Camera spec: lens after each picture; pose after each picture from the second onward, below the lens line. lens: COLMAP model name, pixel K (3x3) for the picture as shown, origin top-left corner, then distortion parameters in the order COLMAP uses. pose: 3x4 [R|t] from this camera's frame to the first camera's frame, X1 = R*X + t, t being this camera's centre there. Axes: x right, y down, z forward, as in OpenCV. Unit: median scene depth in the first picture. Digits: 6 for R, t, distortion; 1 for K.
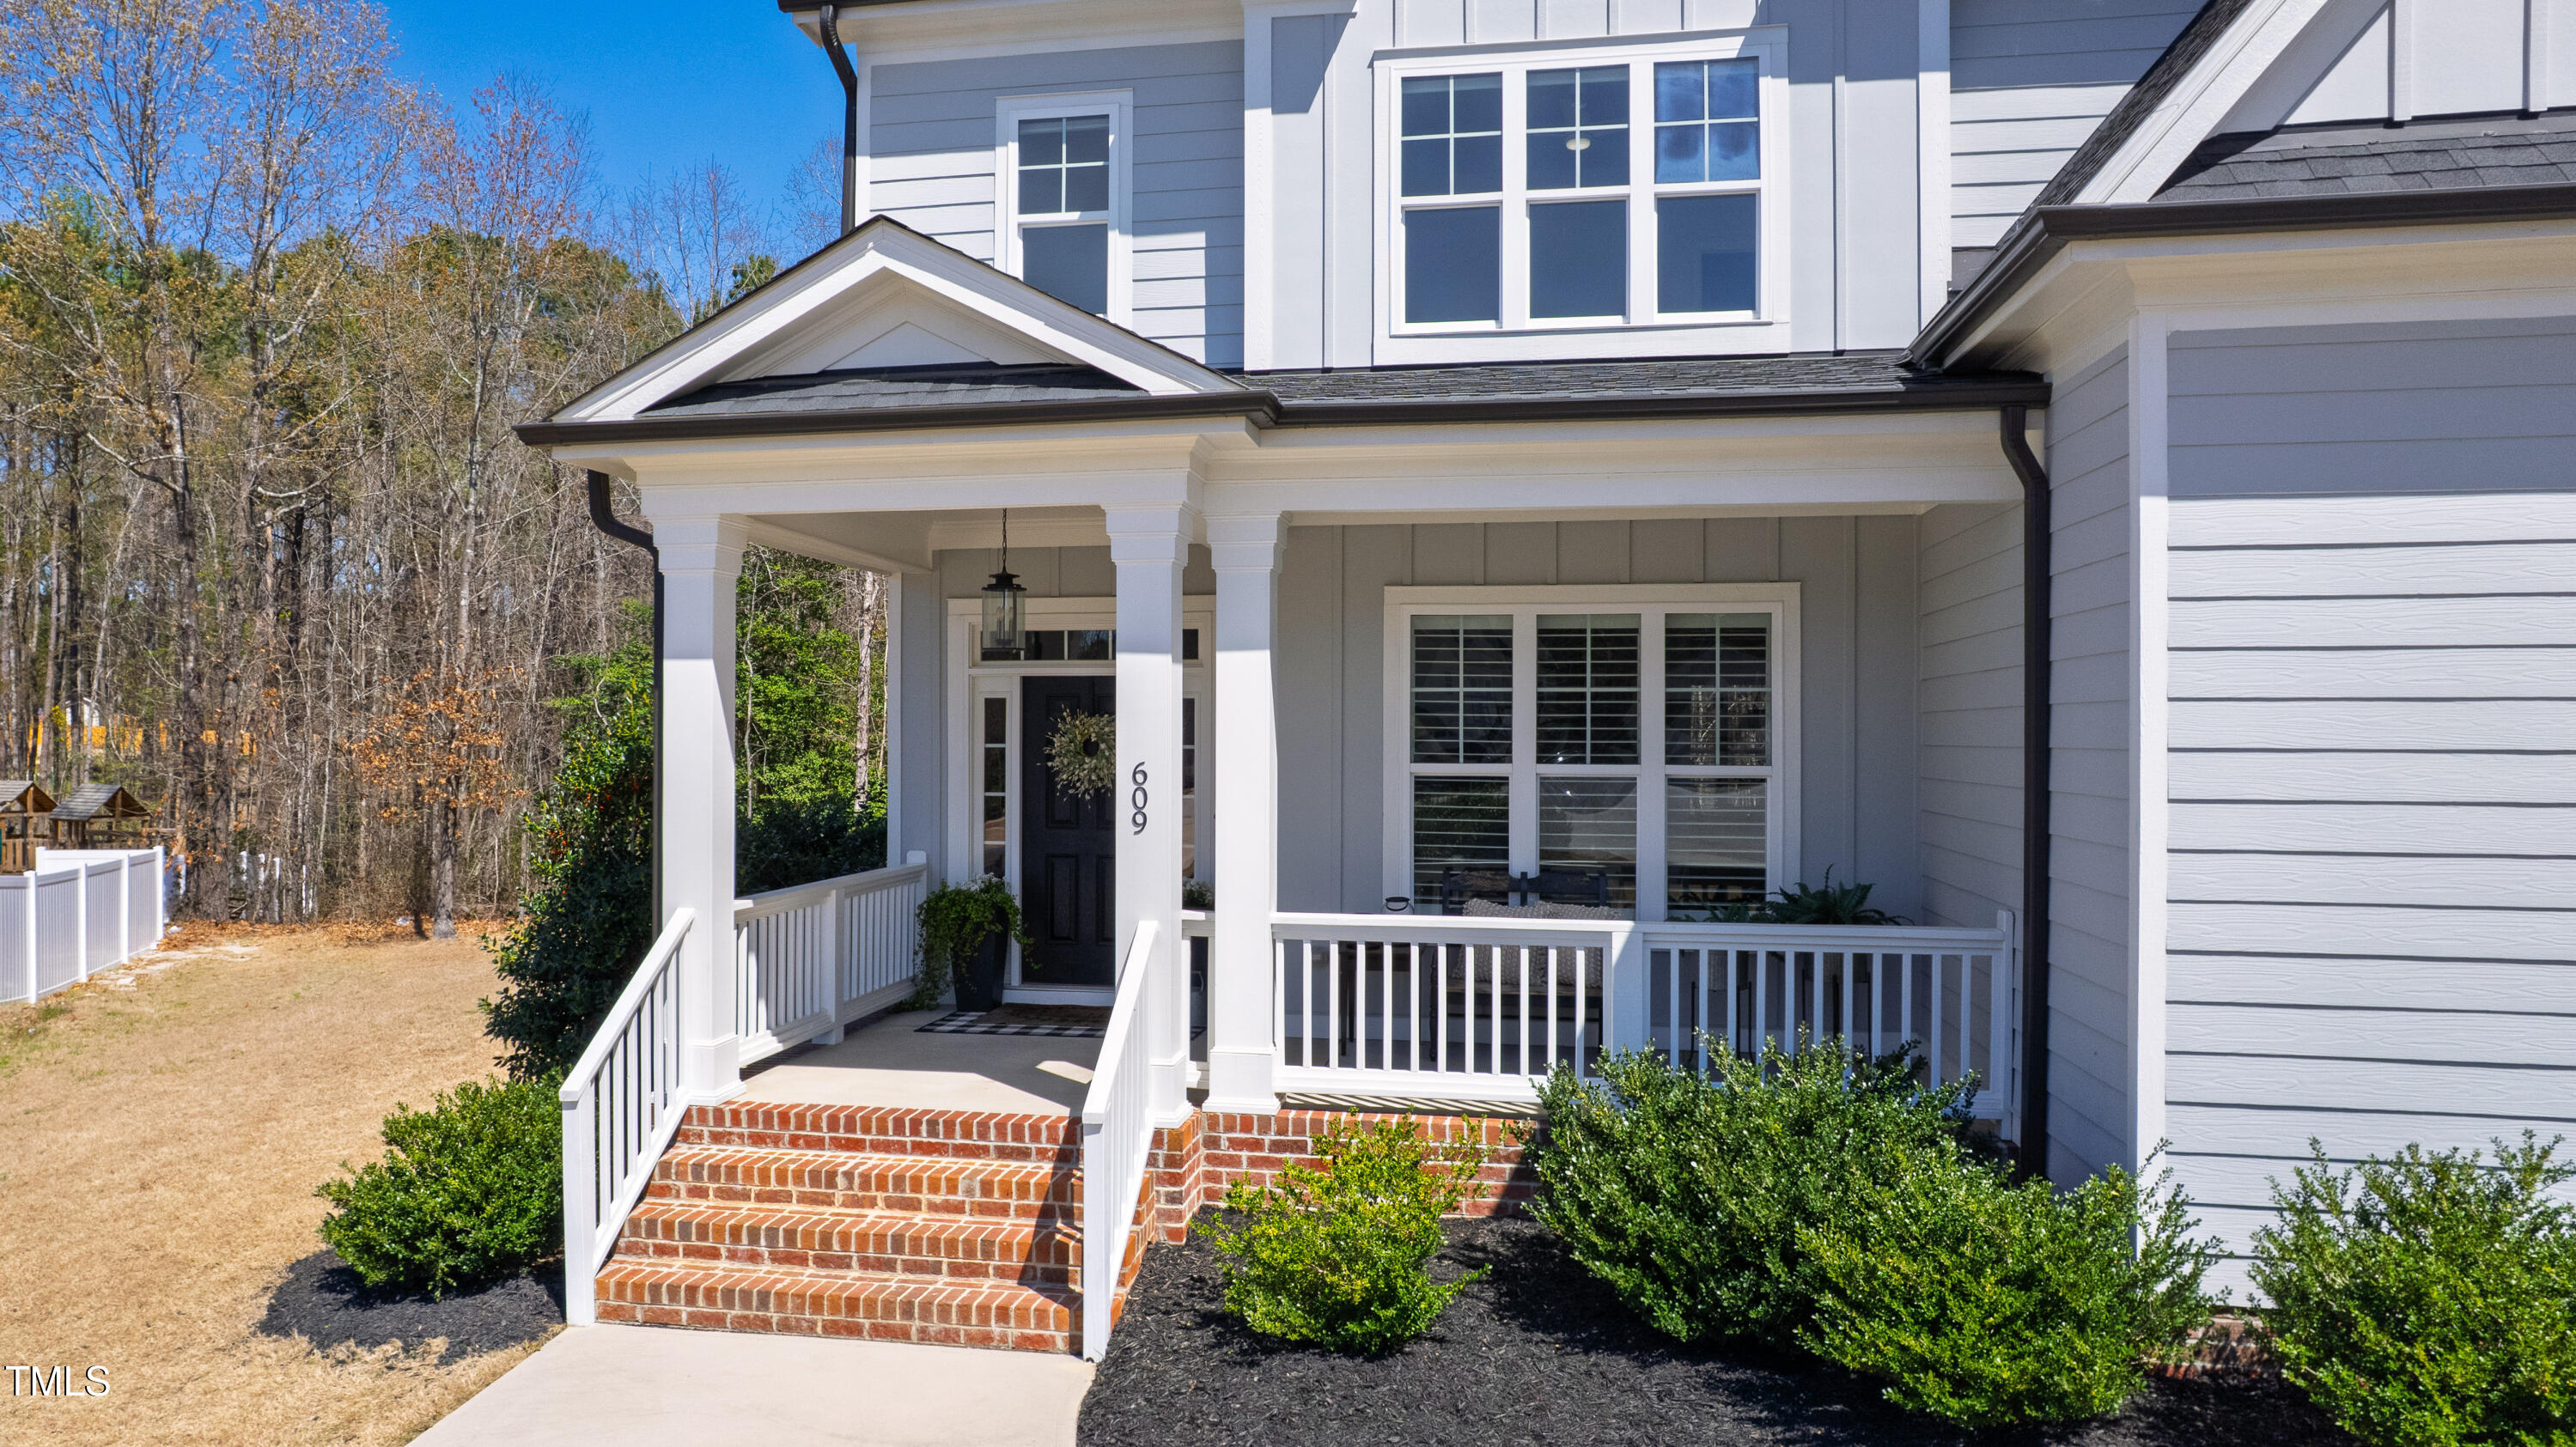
lens RADIAL K [[1824.1, 0, 1154.9], [0, 1824.1, 732.5], [0, 0, 1]] dist [-0.045649, -0.000355]
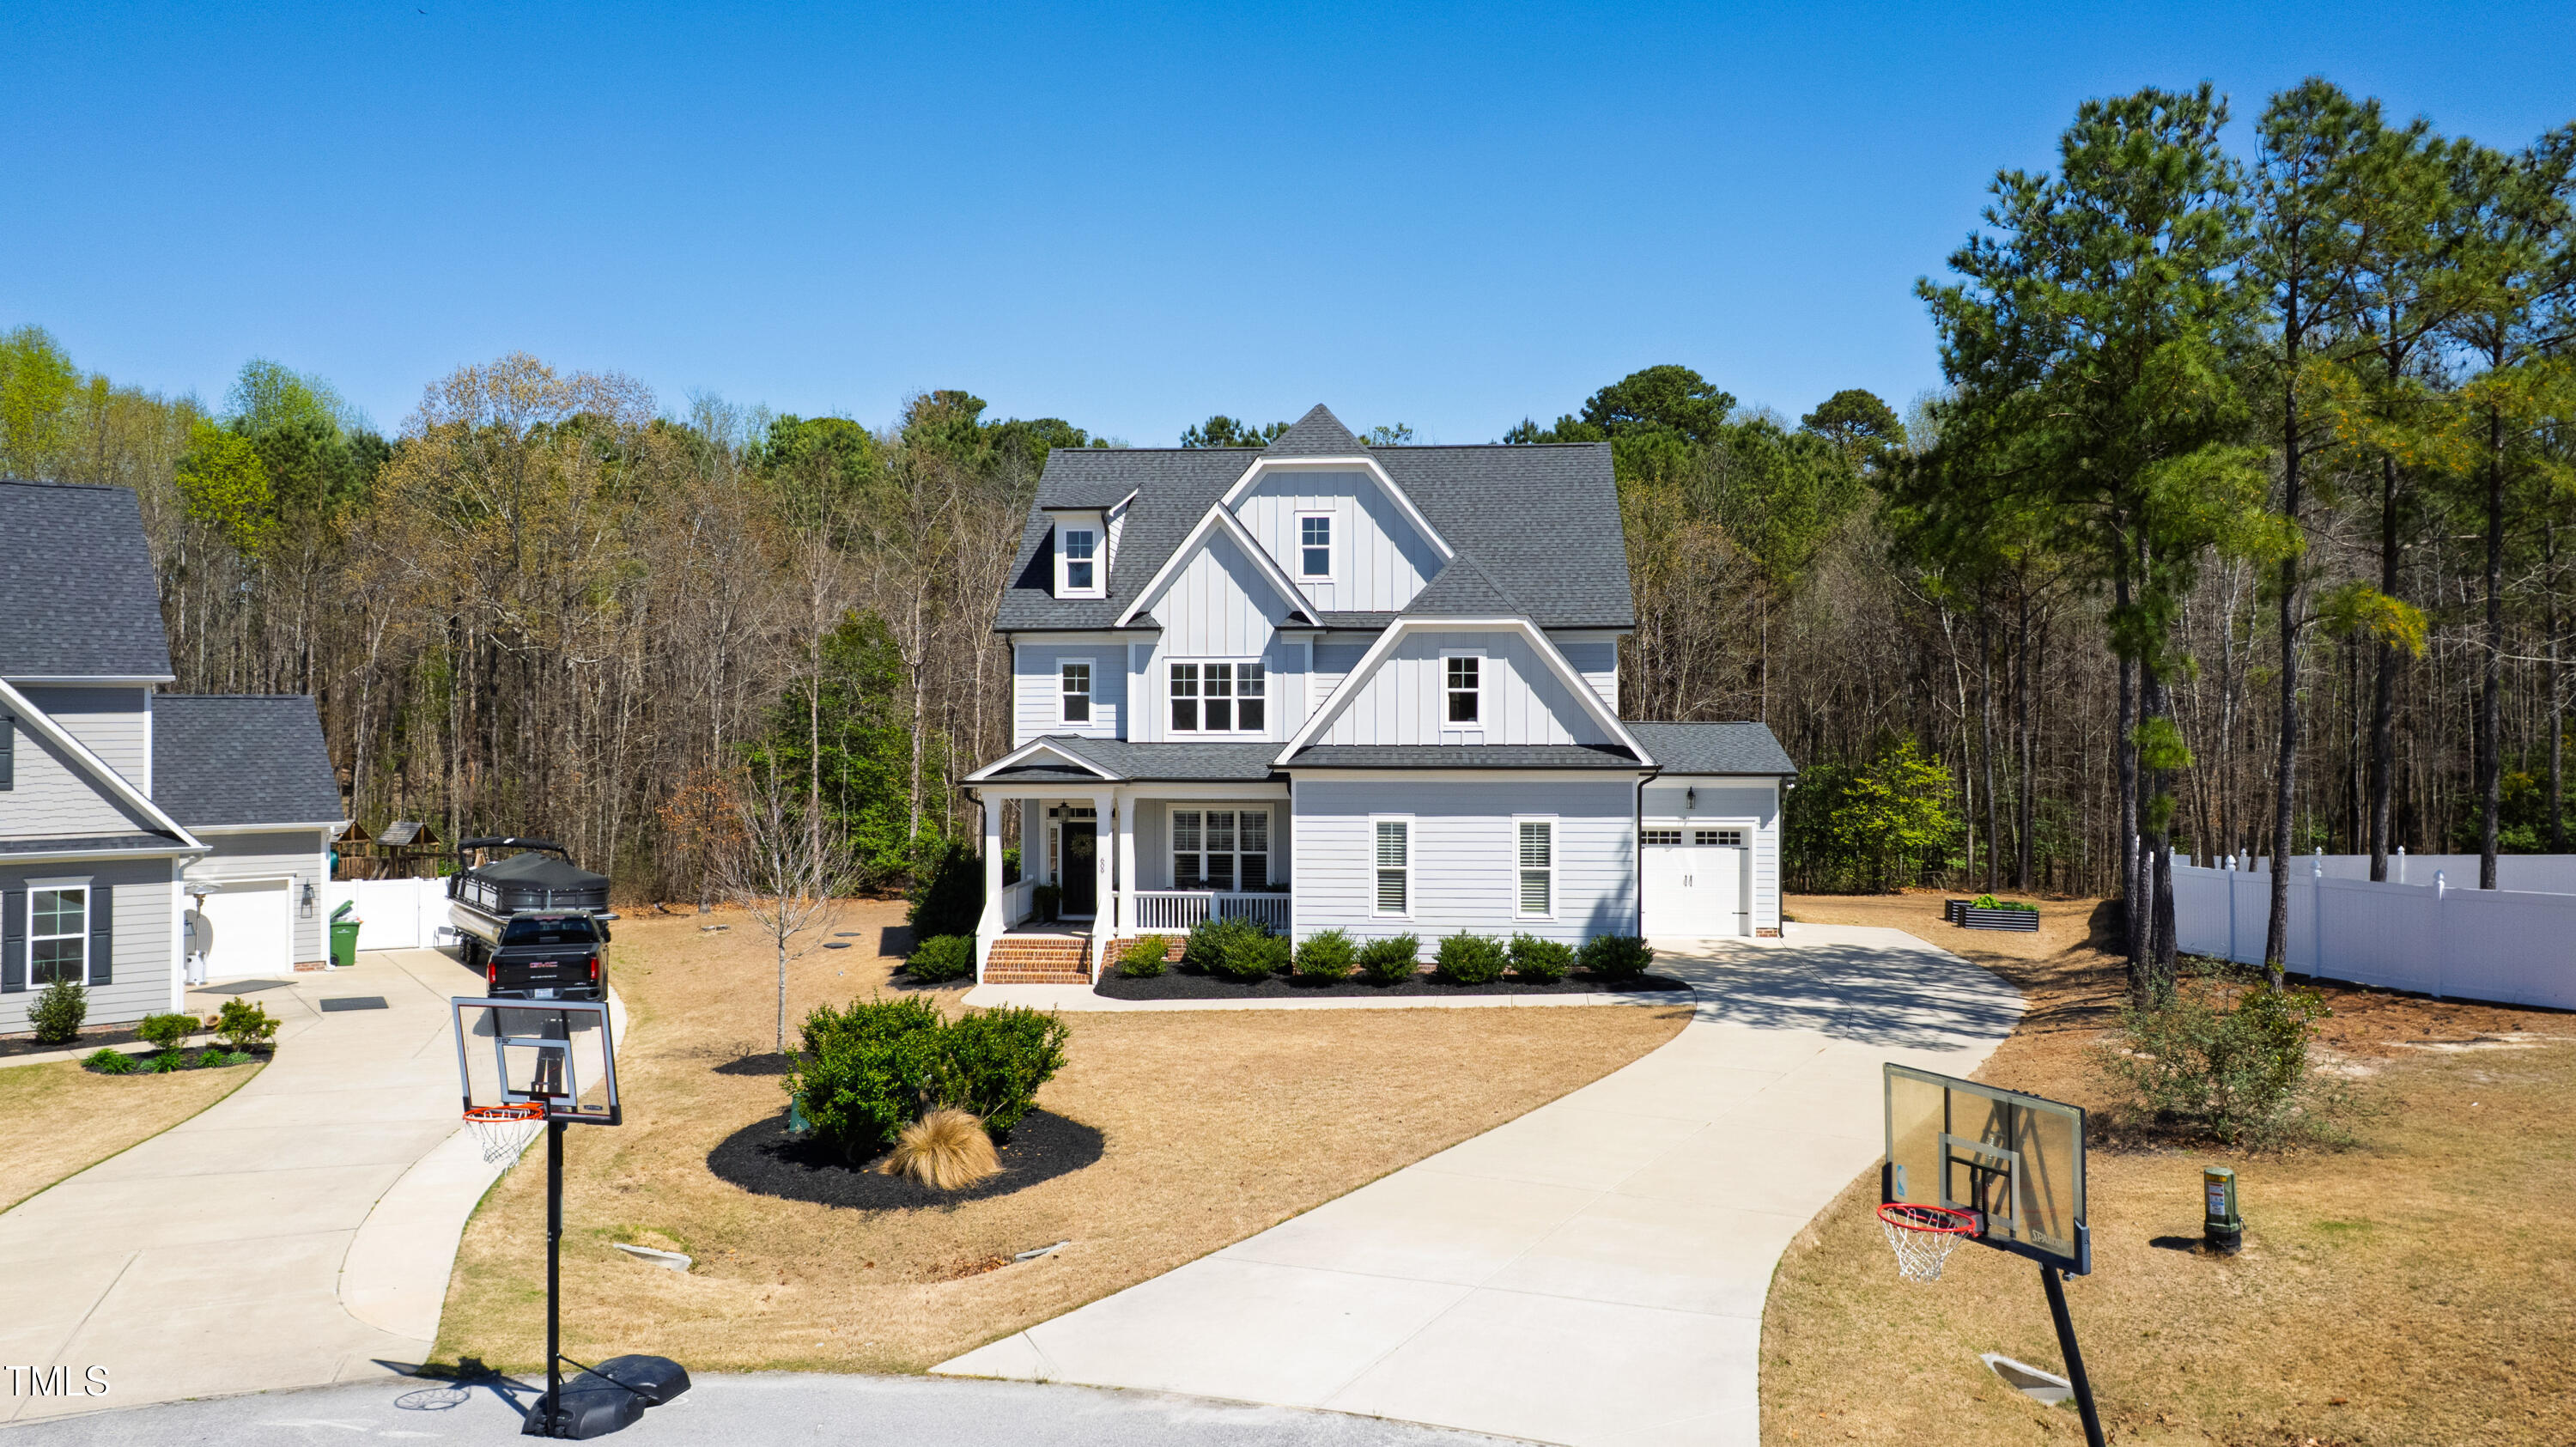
lens RADIAL K [[1837.3, 0, 1288.0], [0, 1837.3, 723.5], [0, 0, 1]] dist [-0.044418, -0.000196]
pose [[0.992806, -0.003371, 0.119683, -0.079904], [0.002770, 0.999983, 0.005185, -0.282525], [-0.119698, -0.004816, 0.992799, -2.958250]]
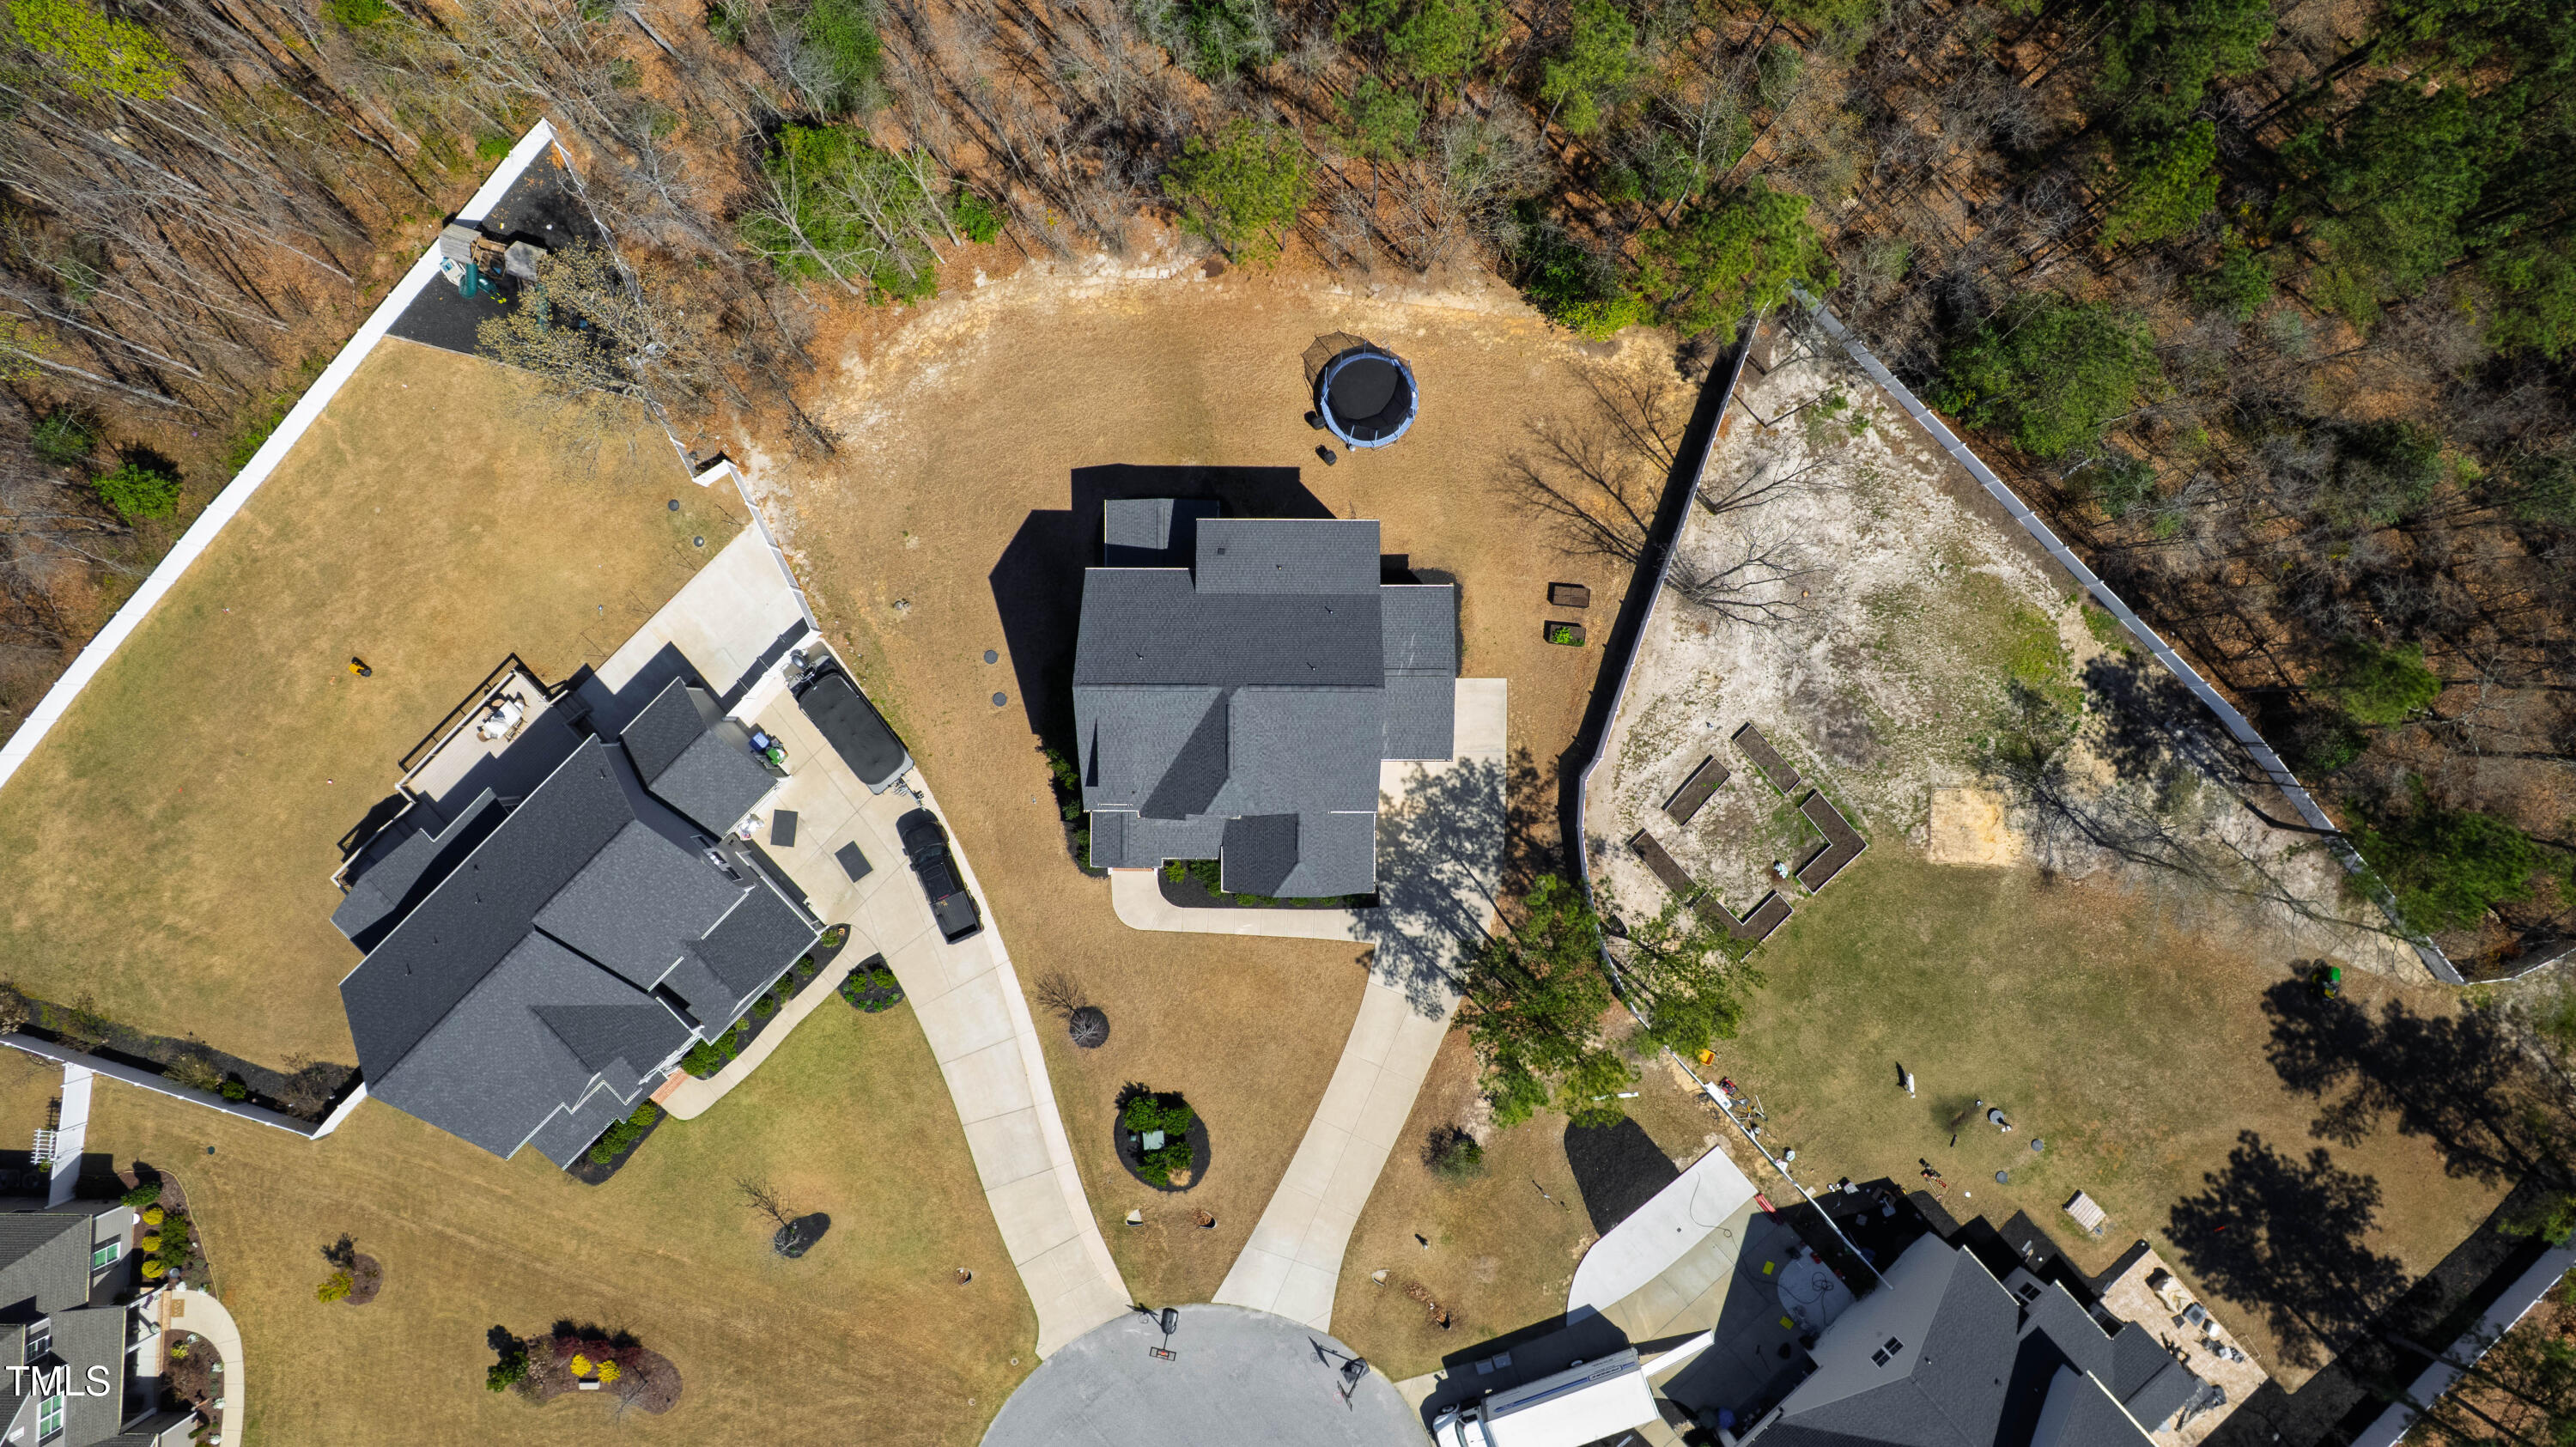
lens RADIAL K [[1652.9, 0, 1288.0], [0, 1652.9, 723.5], [0, 0, 1]] dist [-0.083208, 0.096112]
pose [[0.980355, -0.197154, 0.005948, 0.751508], [-0.003629, 0.012117, 0.999920, -8.385340], [-0.197210, -0.980298, 0.011164, 1.283320]]
